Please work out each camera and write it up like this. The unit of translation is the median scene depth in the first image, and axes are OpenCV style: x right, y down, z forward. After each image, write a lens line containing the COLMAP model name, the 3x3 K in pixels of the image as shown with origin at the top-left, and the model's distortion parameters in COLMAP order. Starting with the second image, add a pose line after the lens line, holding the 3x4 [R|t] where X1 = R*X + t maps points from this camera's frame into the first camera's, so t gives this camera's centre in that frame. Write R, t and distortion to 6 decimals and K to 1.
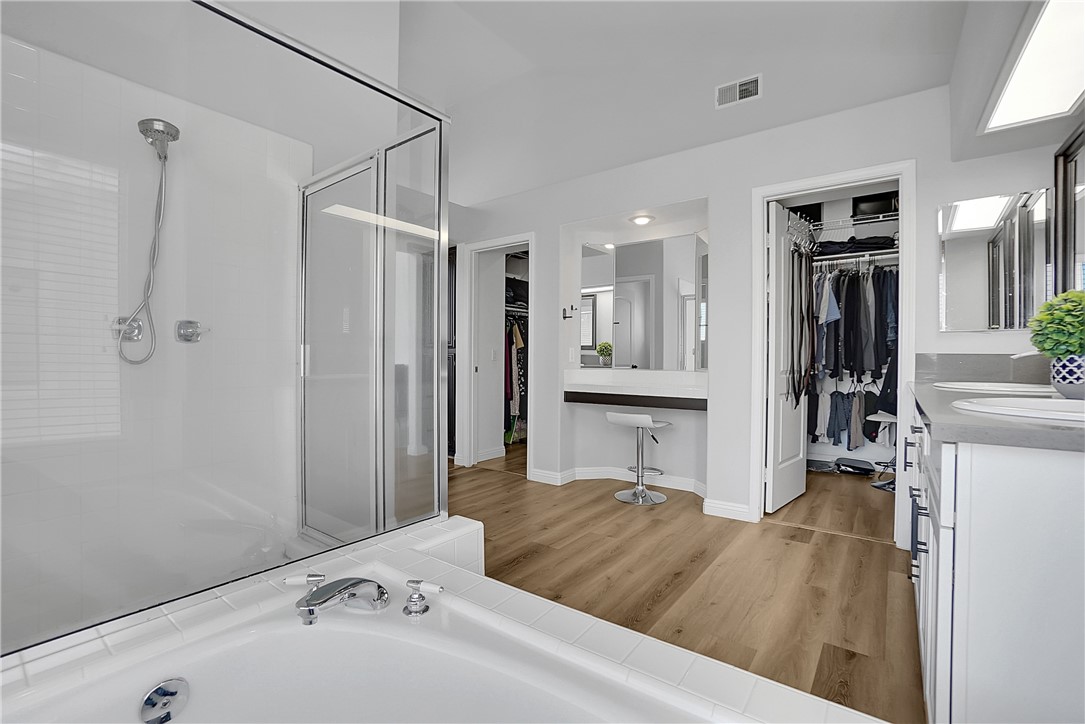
lens RADIAL K [[493.4, 0, 541.8], [0, 493.4, 366.8], [0, 0, 1]] dist [-0.033485, 0.008977]
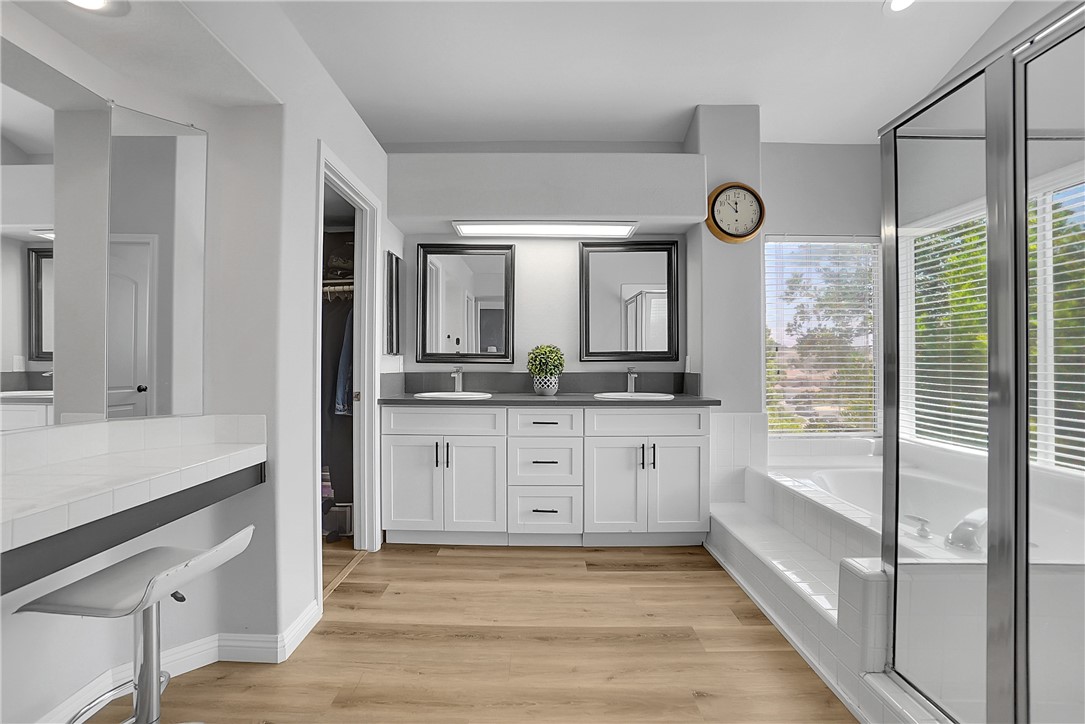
lens RADIAL K [[493.4, 0, 539.8], [0, 493.4, 358.5], [0, 0, 1]] dist [-0.033485, 0.008977]
pose [[-0.605909, -0.011245, 0.795455, -0.391980], [-0.004397, 0.999932, 0.010786, -0.077534], [-0.795522, 0.003037, -0.605917, 1.517415]]
